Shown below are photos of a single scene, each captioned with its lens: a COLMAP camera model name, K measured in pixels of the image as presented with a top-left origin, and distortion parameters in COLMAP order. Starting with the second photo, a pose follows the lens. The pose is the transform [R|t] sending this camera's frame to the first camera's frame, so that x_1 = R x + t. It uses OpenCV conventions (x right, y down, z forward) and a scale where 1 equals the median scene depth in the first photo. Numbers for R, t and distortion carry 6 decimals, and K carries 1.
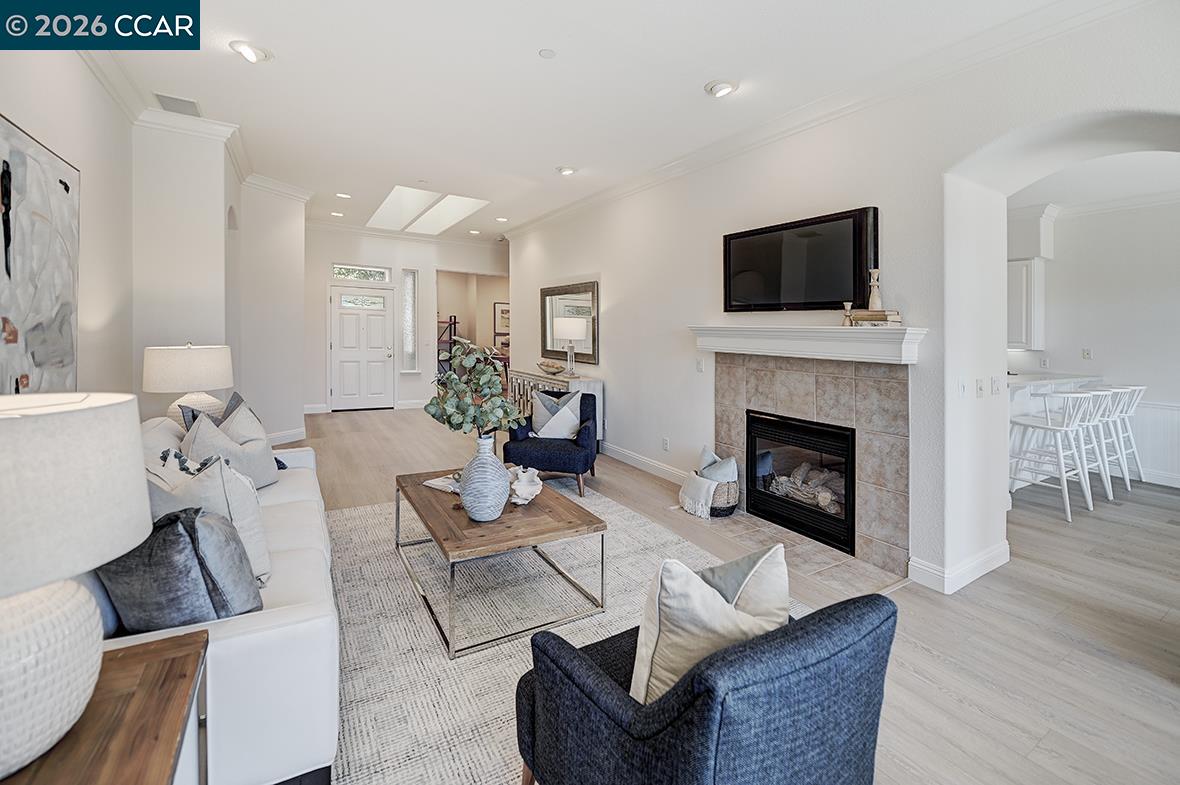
lens RADIAL K [[507.9, 0, 602.1], [0, 507.9, 324.1], [0, 0, 1]] dist [-0.008332, -0.000477]
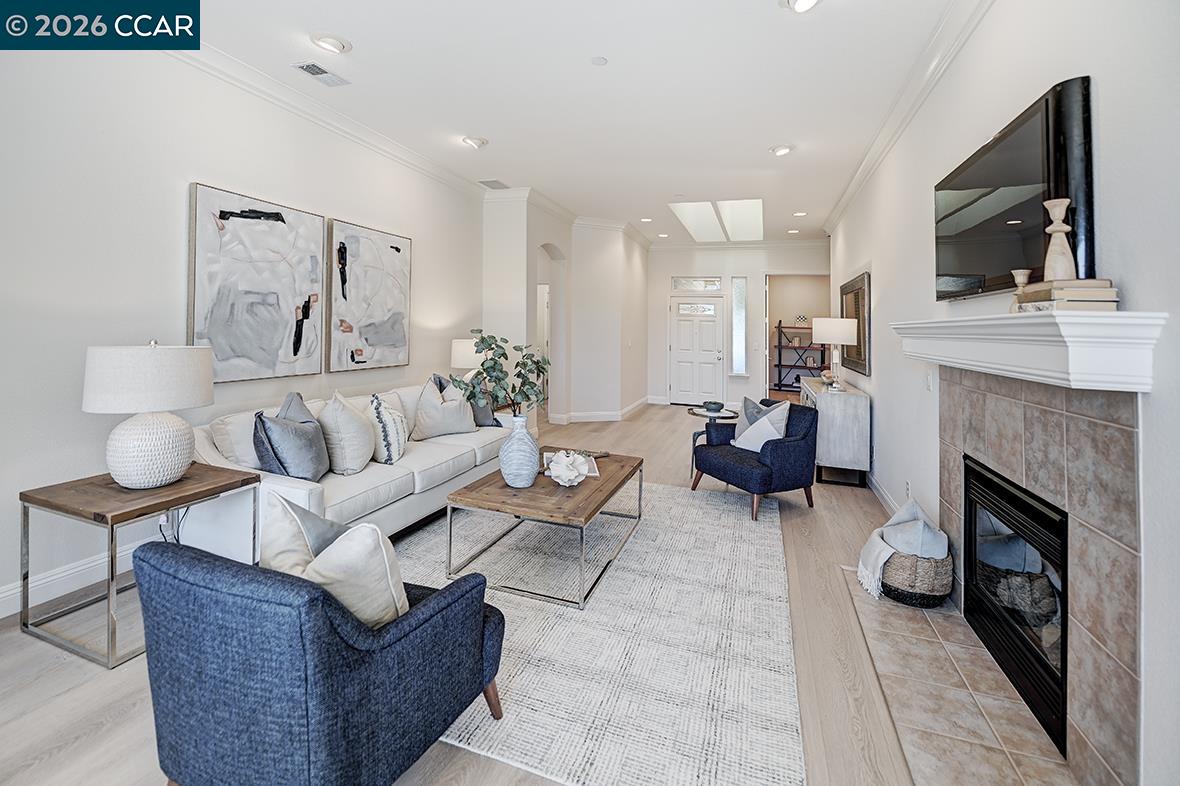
lens RADIAL K [[489.3, 0, 564.5], [0, 489.3, 322.3], [0, 0, 1]] dist [-0.007788, -0.000674]
pose [[0.627420, -0.014958, -0.778537, 0.486222], [-0.001559, 0.999789, -0.020465, 0.019850], [0.778679, 0.014054, 0.627265, 0.248481]]
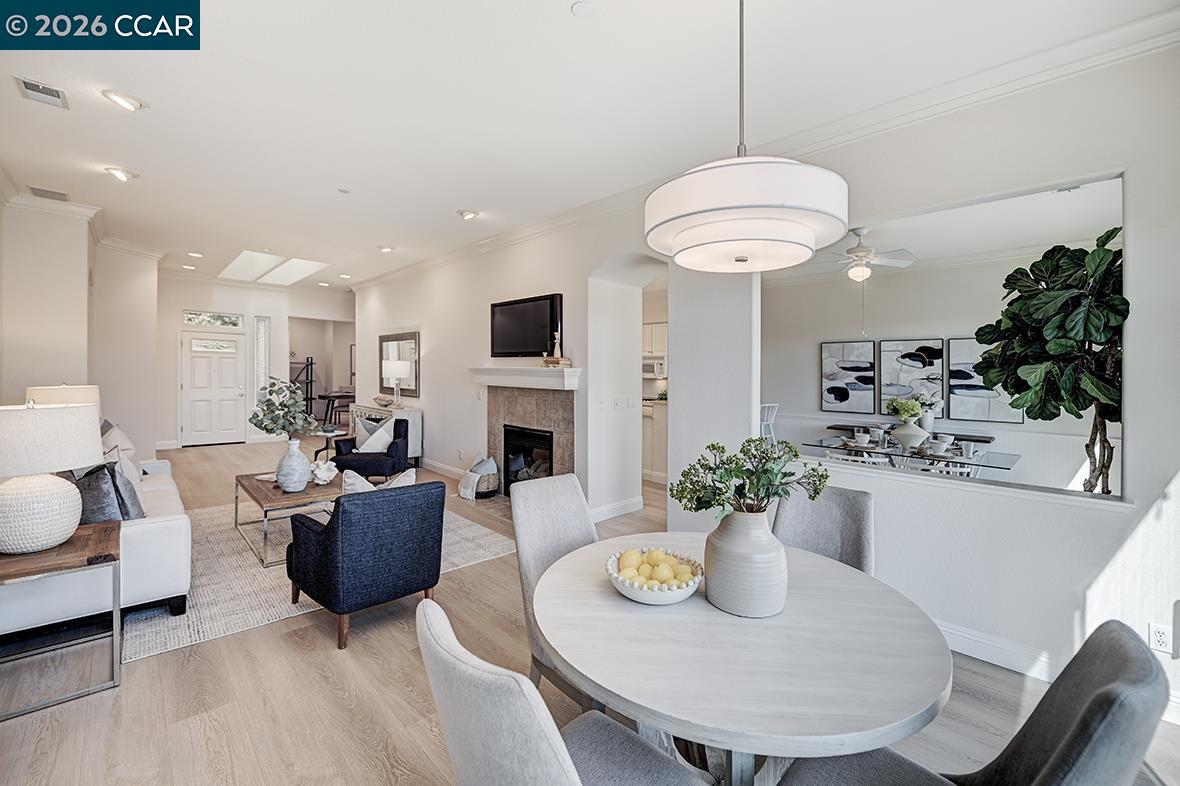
lens RADIAL K [[489.3, 0, 565.6], [0, 489.3, 353.8], [0, 0, 1]] dist [-0.007788, -0.000674]
pose [[0.984011, -0.003373, 0.178078, 0.228870], [0.006535, 0.999831, -0.017174, -0.009426], [-0.177990, 0.018063, 0.983867, -0.449047]]
